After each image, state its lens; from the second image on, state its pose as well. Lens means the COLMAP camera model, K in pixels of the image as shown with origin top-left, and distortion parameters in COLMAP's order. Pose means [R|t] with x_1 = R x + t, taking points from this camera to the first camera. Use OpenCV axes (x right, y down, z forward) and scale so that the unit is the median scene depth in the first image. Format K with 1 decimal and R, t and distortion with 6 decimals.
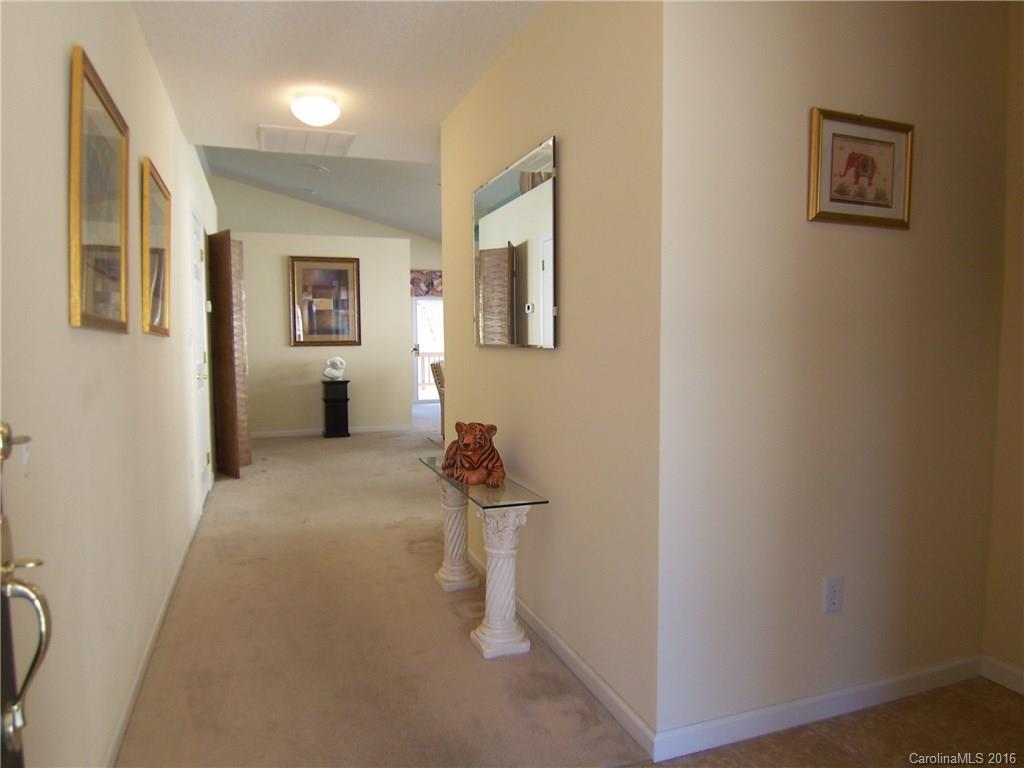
lens RADIAL K [[687.7, 0, 512.8], [0, 687.7, 385.3], [0, 0, 1]] dist [-0.023282, -0.012488]
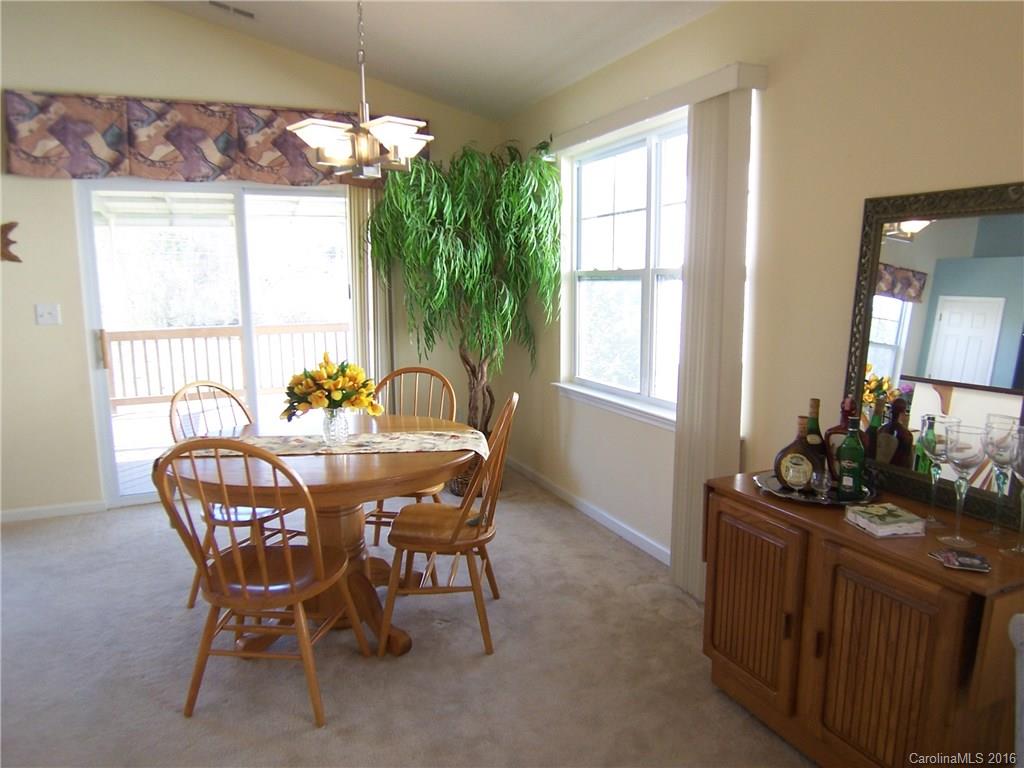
lens RADIAL K [[687.7, 0, 511.6], [0, 687.7, 386.9], [0, 0, 1]] dist [-0.023282, -0.012488]
pose [[0.998234, -0.020308, 0.055816, 0.037039], [0.015265, 0.995884, 0.089343, -0.059410], [-0.057401, -0.088333, 0.994436, 0.673085]]
